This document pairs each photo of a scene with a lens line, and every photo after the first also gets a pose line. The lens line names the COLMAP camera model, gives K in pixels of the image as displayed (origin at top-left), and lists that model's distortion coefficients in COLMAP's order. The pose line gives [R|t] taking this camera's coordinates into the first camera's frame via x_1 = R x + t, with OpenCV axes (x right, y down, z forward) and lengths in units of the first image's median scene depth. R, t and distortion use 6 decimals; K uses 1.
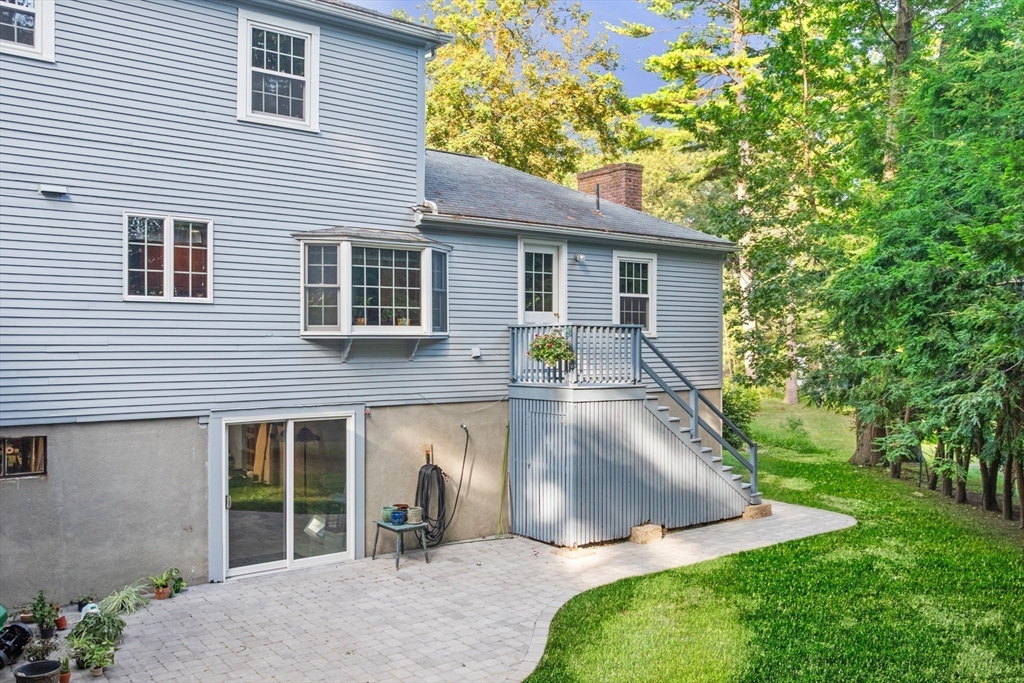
lens RADIAL K [[795.0, 0, 517.1], [0, 795.0, 343.1], [0, 0, 1]] dist [-0.003853, -0.017233]
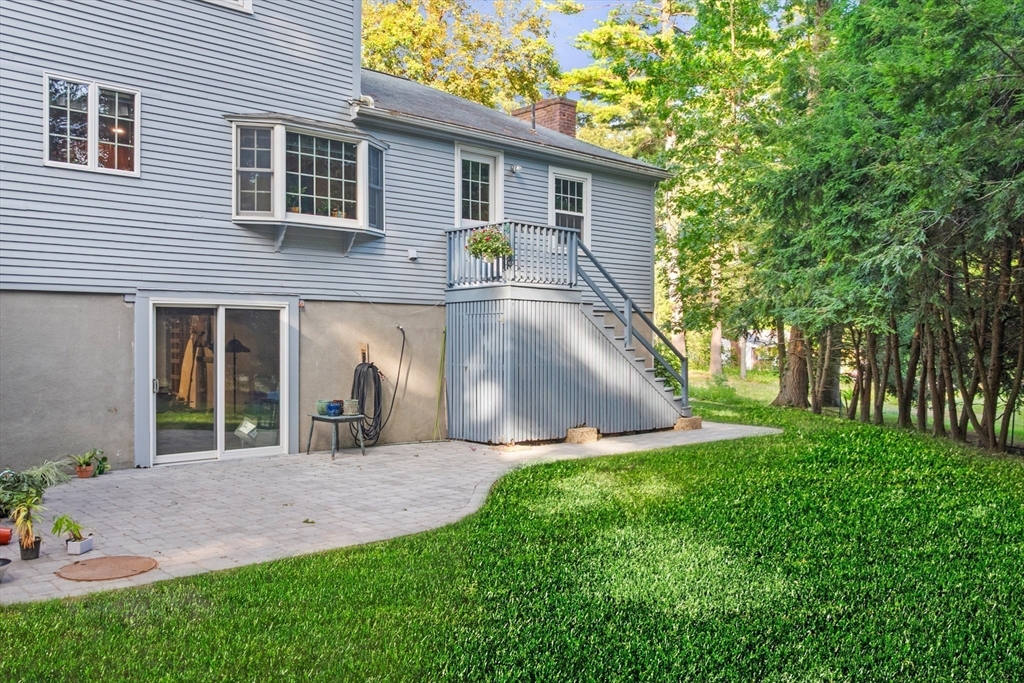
lens RADIAL K [[795.0, 0, 517.1], [0, 795.0, 343.1], [0, 0, 1]] dist [-0.003853, -0.017233]
pose [[0.995977, 0.001400, 0.089602, -0.010919], [-0.001631, 0.999996, 0.002506, 0.123911], [-0.089598, -0.002642, 0.995974, -0.000218]]
